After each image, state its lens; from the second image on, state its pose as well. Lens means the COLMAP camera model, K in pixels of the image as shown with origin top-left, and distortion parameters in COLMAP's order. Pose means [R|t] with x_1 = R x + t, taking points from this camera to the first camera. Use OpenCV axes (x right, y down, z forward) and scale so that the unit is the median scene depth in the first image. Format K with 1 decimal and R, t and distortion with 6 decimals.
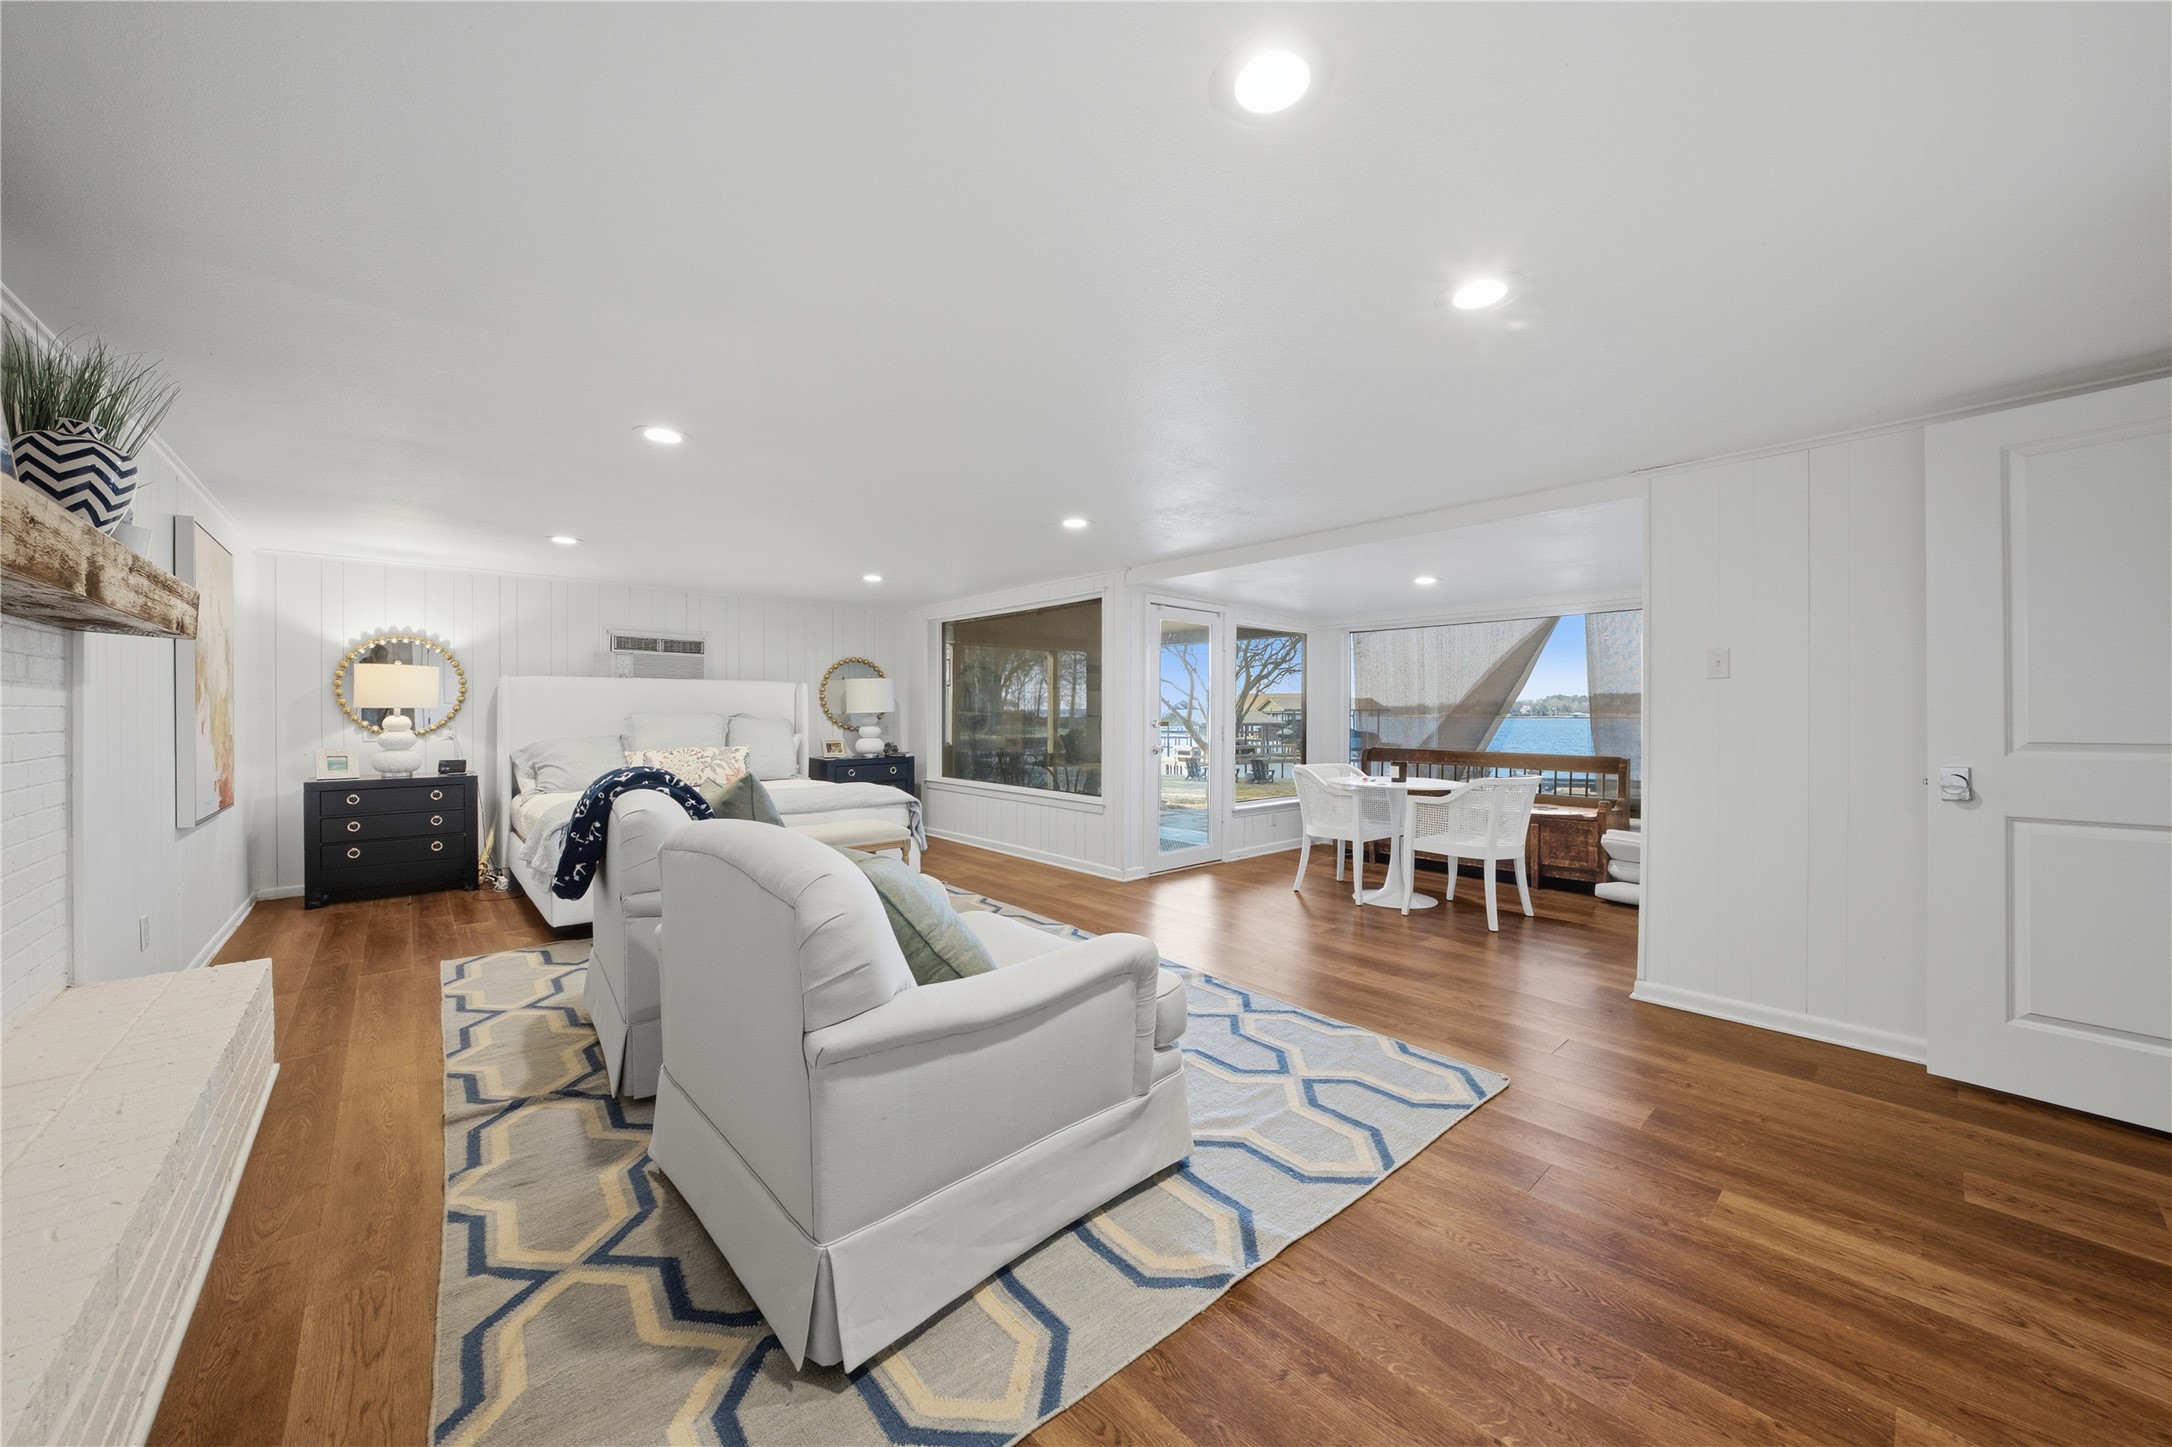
lens RADIAL K [[764.4, 0, 1101.7], [0, 764.4, 712.9], [0, 0, 1]] dist [-0.012064, -0.000001]
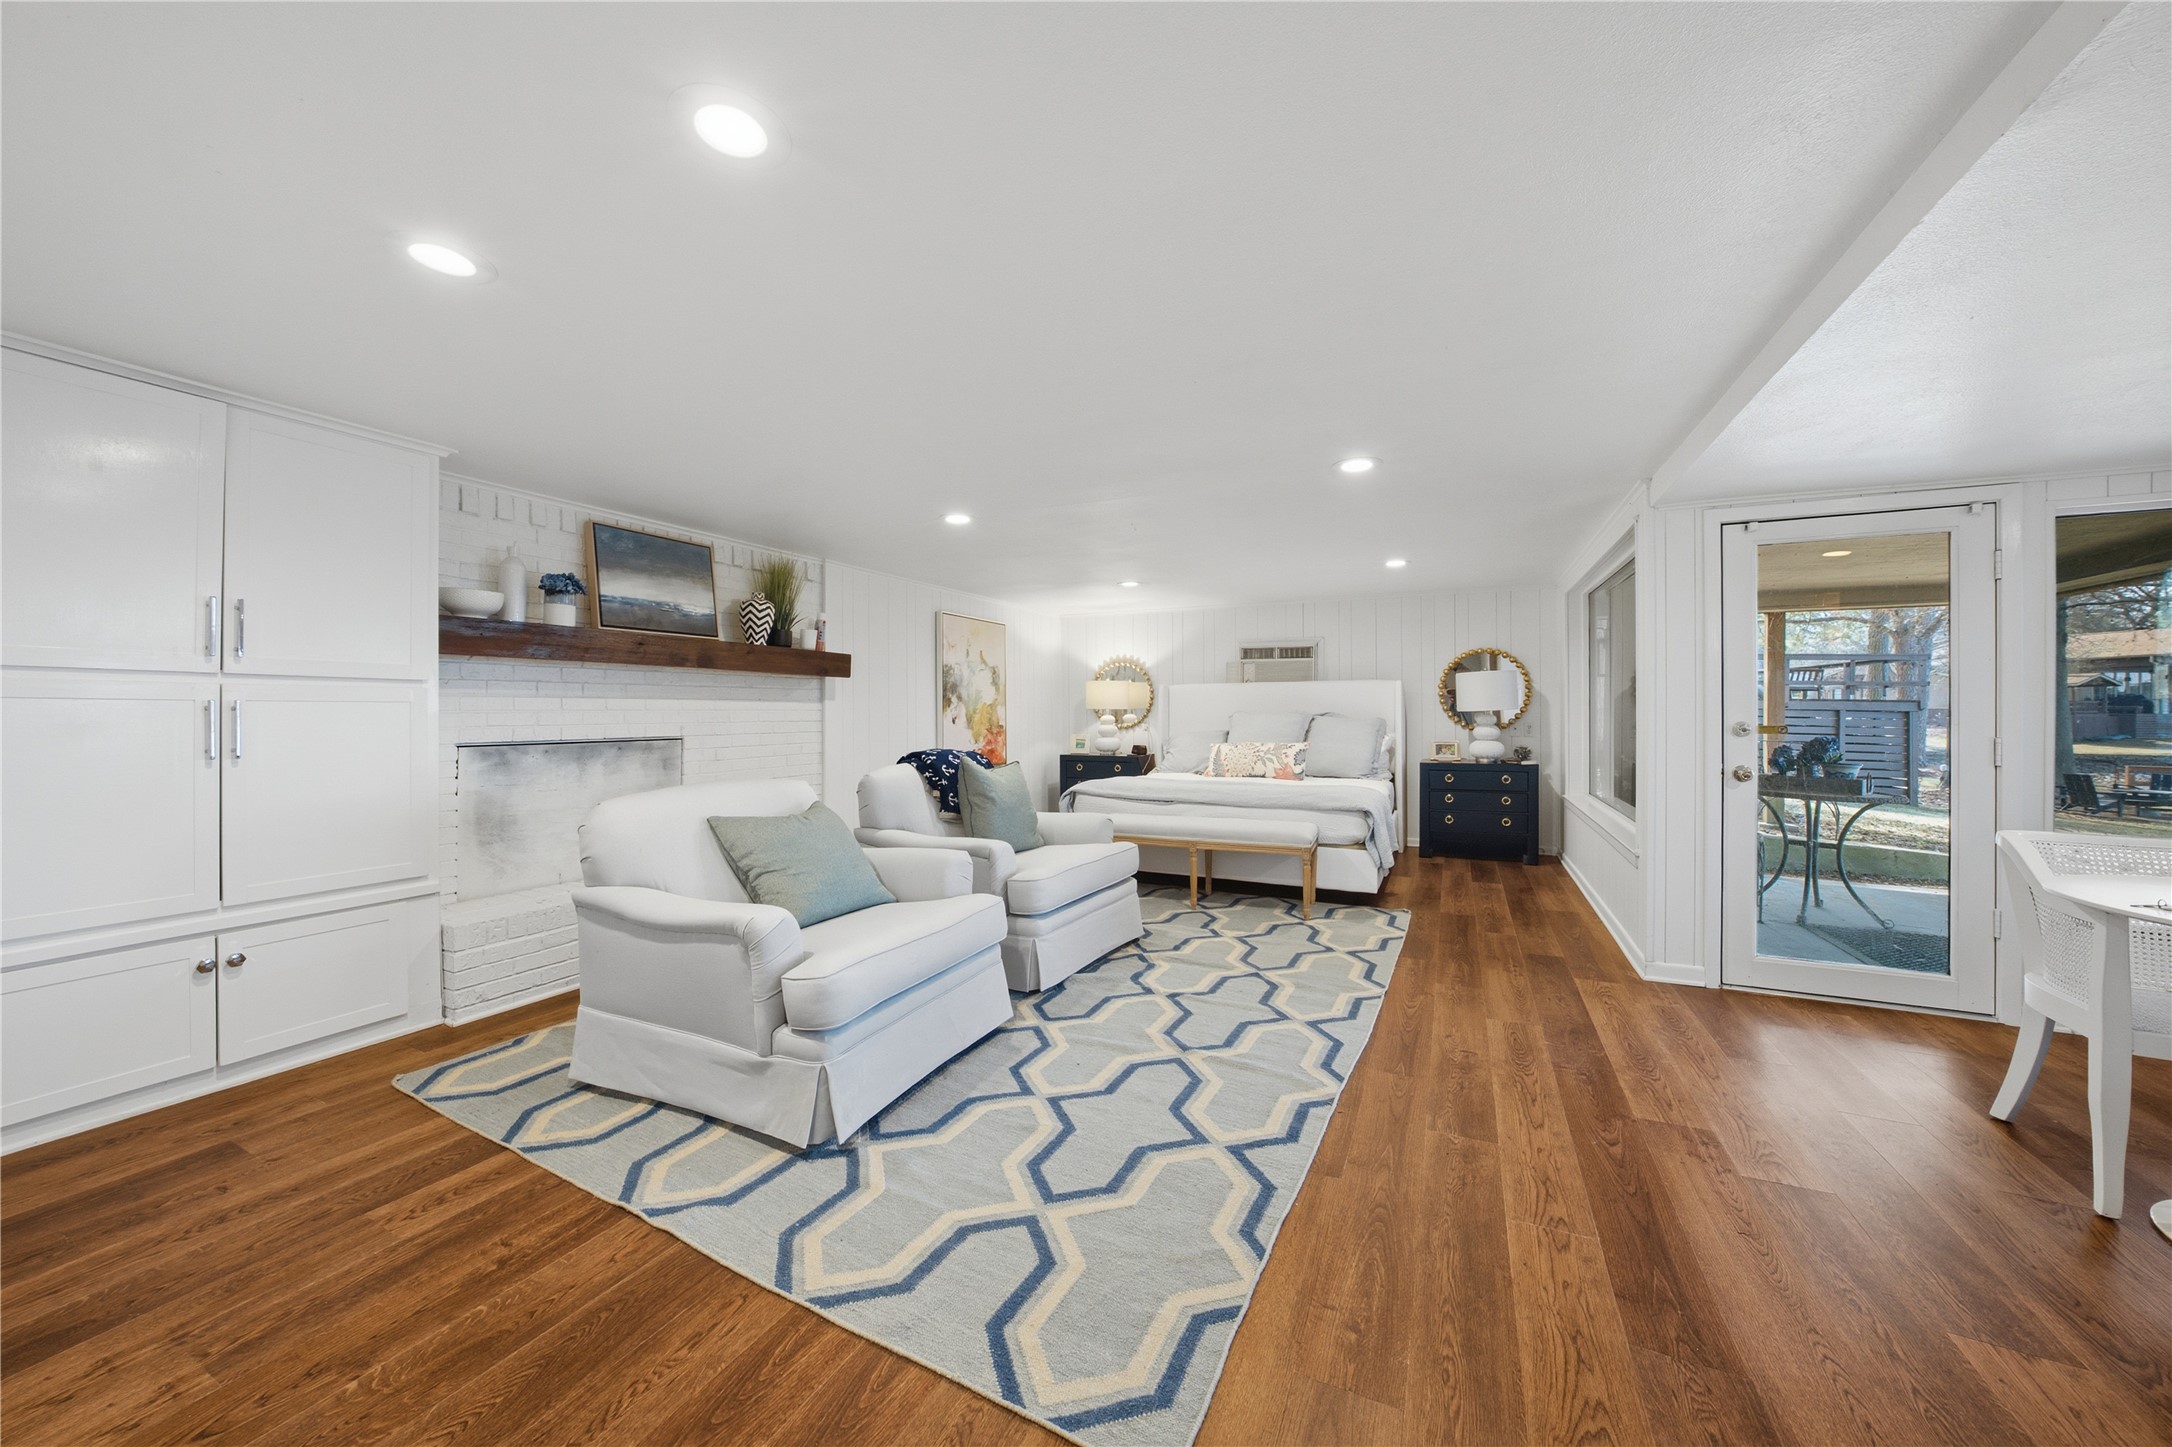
lens RADIAL K [[764.4, 0, 1098.6], [0, 764.4, 724.0], [0, 0, 1]] dist [-0.012064, -0.000001]
pose [[0.378309, 0.011354, -0.925610, 0.956119], [0.002843, 0.999906, 0.013428, 0.005109], [0.925675, -0.007711, 0.378241, 0.791489]]
